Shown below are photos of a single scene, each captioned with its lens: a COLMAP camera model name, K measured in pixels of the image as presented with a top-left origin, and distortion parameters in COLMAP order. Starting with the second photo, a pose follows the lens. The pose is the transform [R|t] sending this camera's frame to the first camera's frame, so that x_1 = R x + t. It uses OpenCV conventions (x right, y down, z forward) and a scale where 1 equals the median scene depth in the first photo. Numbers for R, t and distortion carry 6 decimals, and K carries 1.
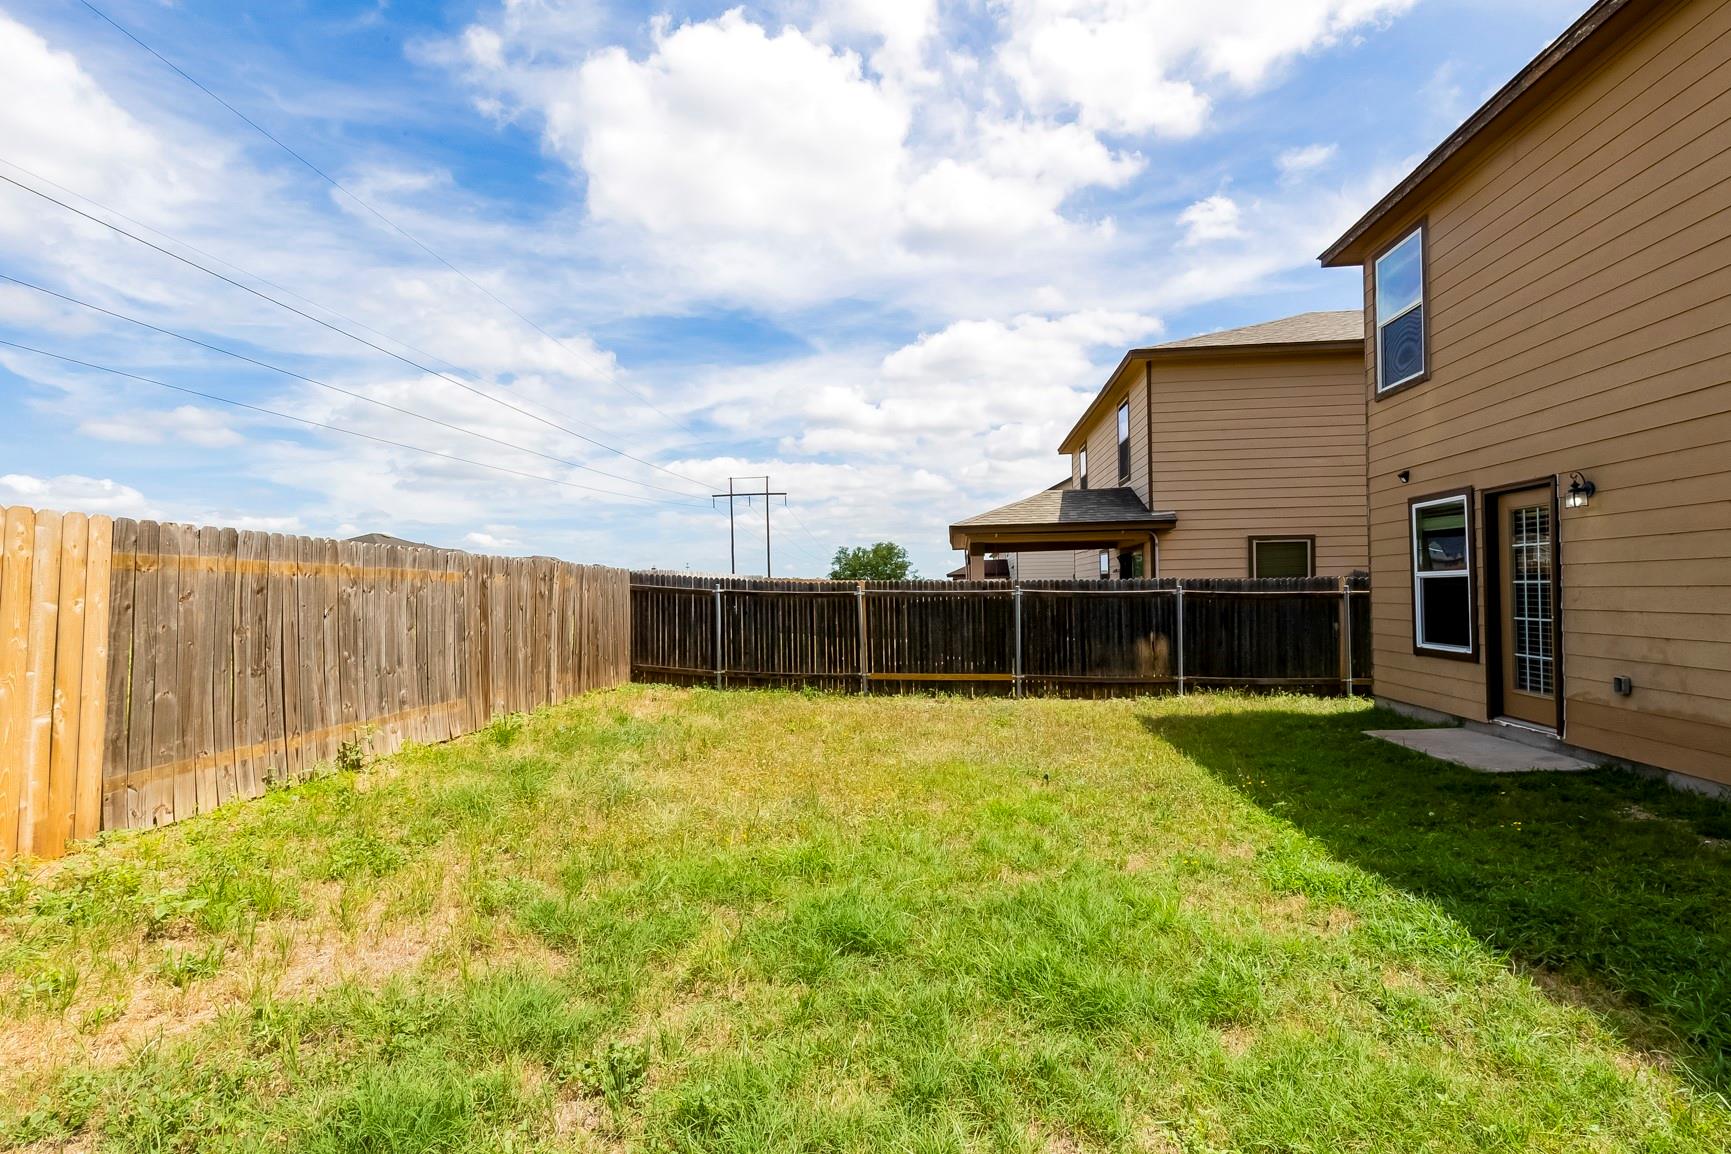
lens RADIAL K [[785.9, 0, 867.7], [0, 785.9, 585.4], [0, 0, 1]] dist [0.005320, -0.000292]
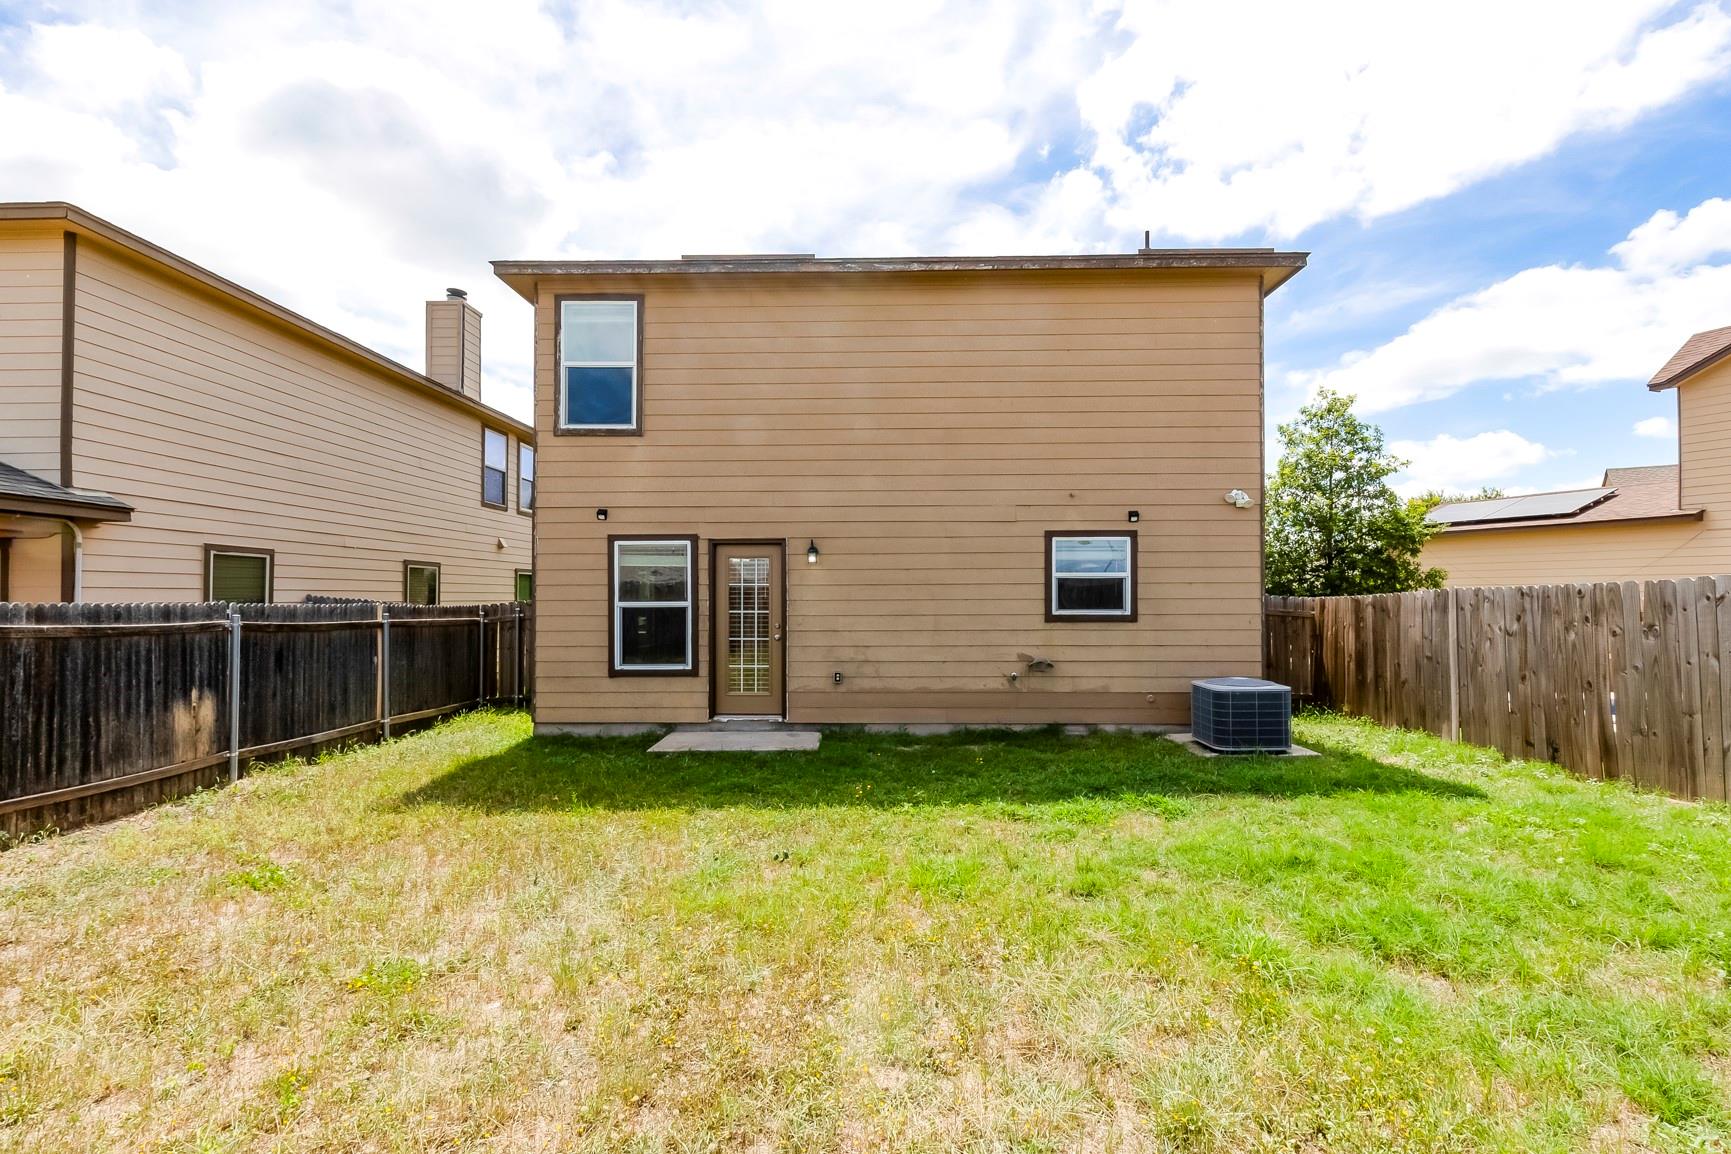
lens RADIAL K [[785.9, 0, 859.3], [0, 785.9, 582.9], [0, 0, 1]] dist [0.005320, -0.000292]
pose [[-0.084769, 0.036203, 0.995743, -0.493696], [-0.002091, 0.999331, -0.036511, -0.004573], [-0.996398, -0.005177, -0.084637, 0.844773]]
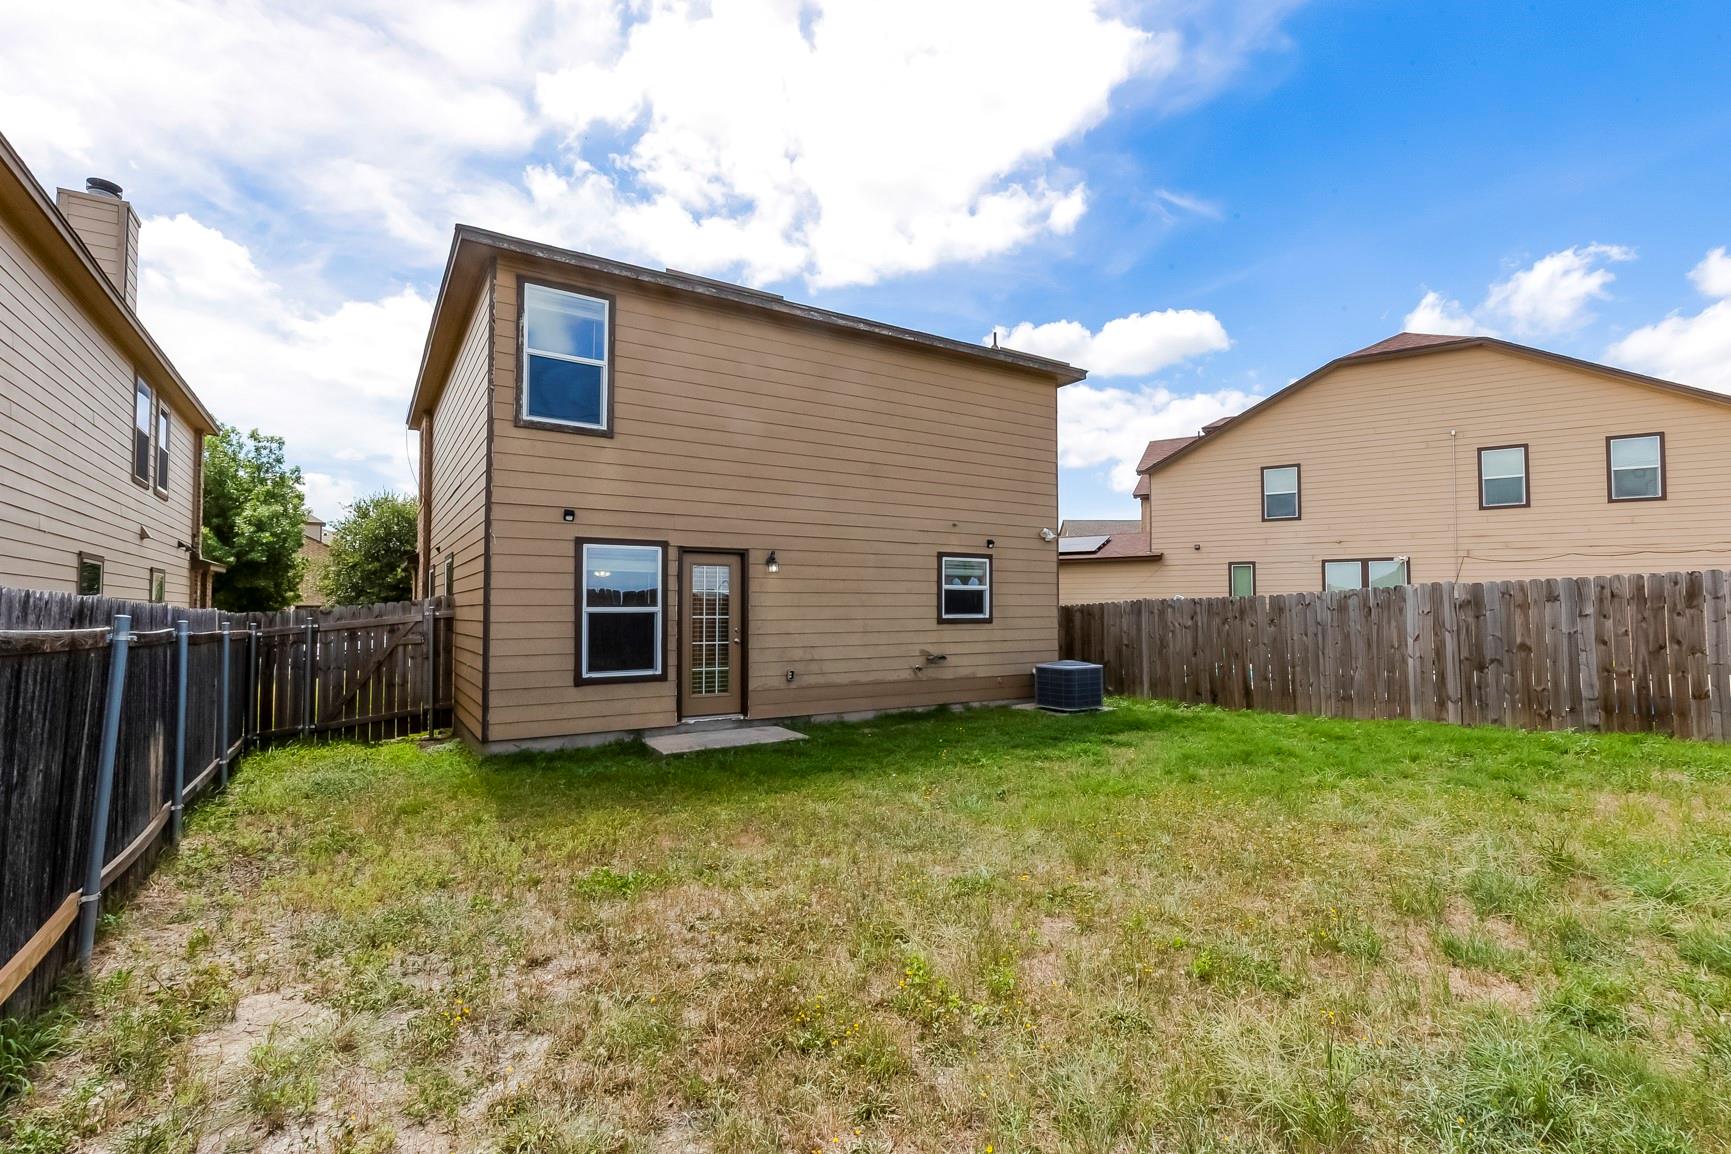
lens RADIAL K [[785.9, 0, 850.8], [0, 785.9, 579.1], [0, 0, 1]] dist [0.005320, -0.000292]
pose [[-0.618875, 0.047794, 0.784034, -0.409845], [0.007607, 0.998465, -0.054861, 0.006563], [-0.785452, -0.027988, -0.618289, 1.545060]]
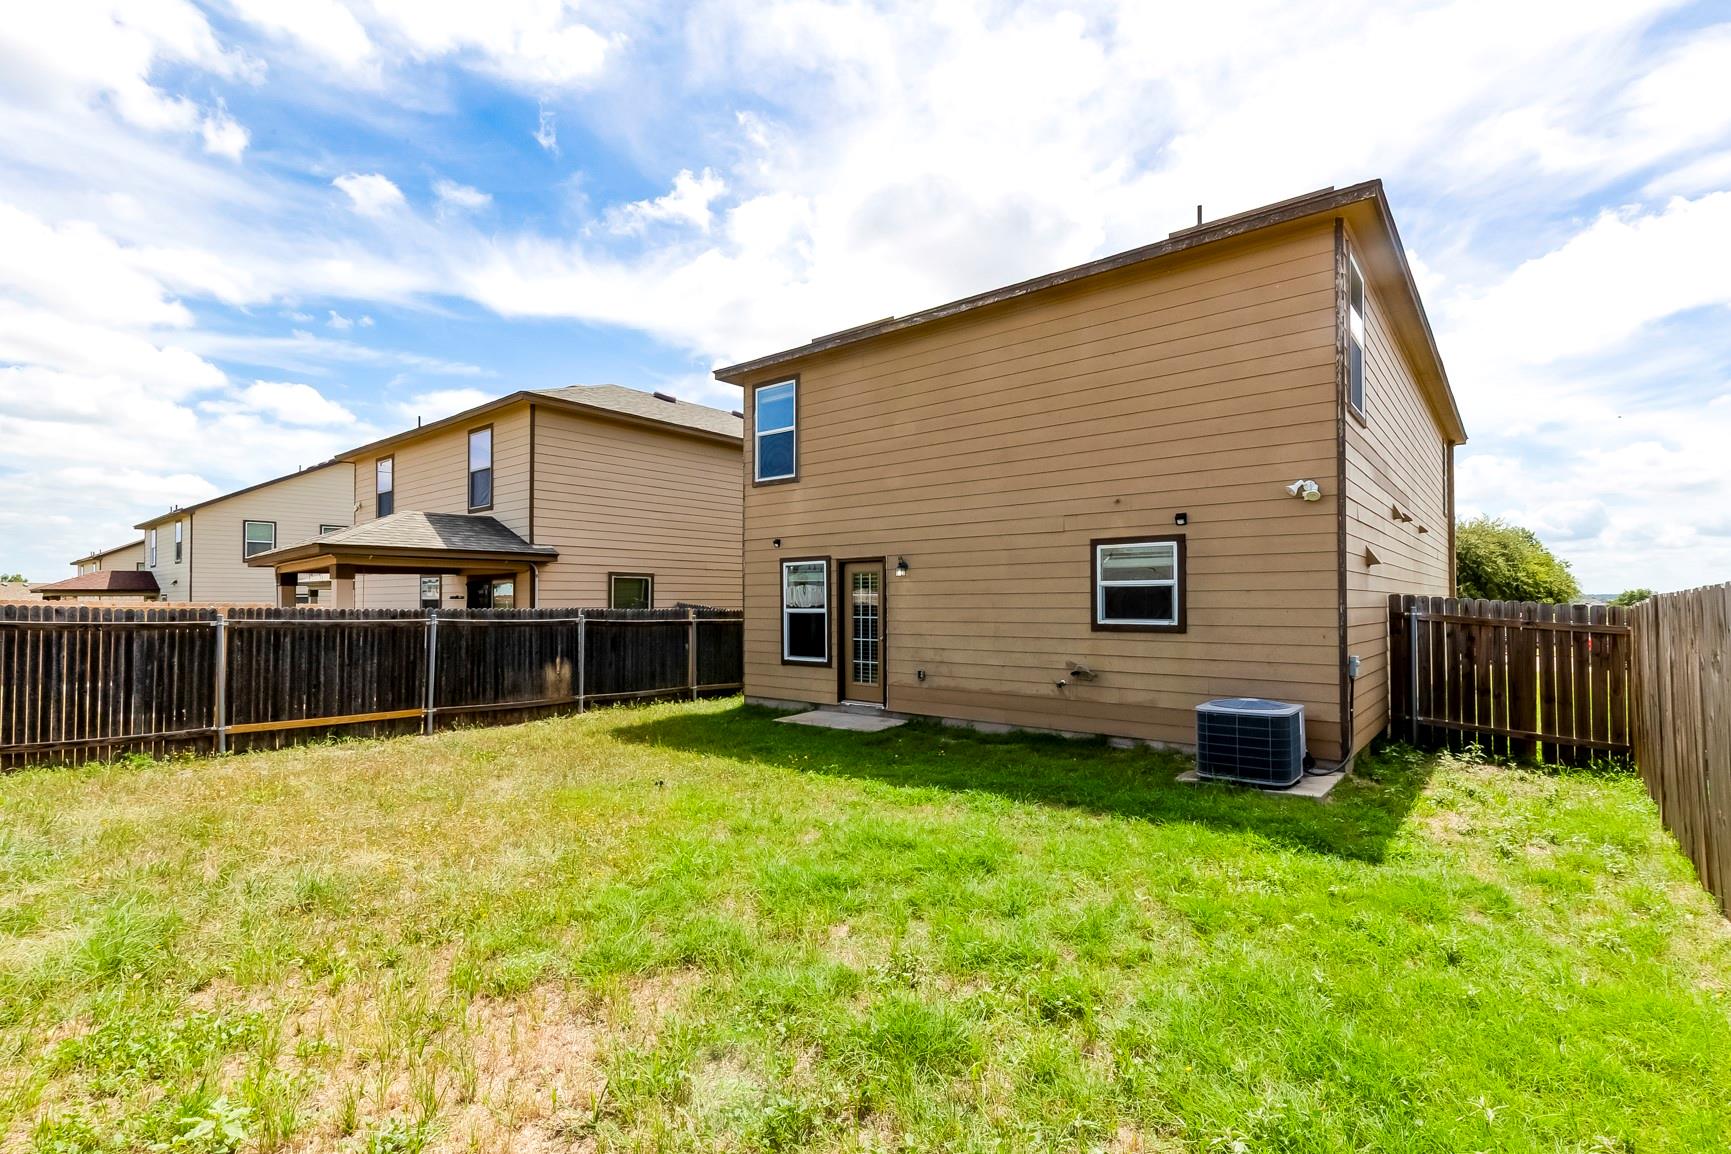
lens RADIAL K [[785.9, 0, 856.7], [0, 785.9, 582.7], [0, 0, 1]] dist [0.005320, -0.000292]
pose [[0.551159, 0.037250, 0.833568, -0.514832], [-0.011996, 0.999254, -0.036722, -0.014571], [-0.834314, 0.010240, 0.551195, 0.085823]]
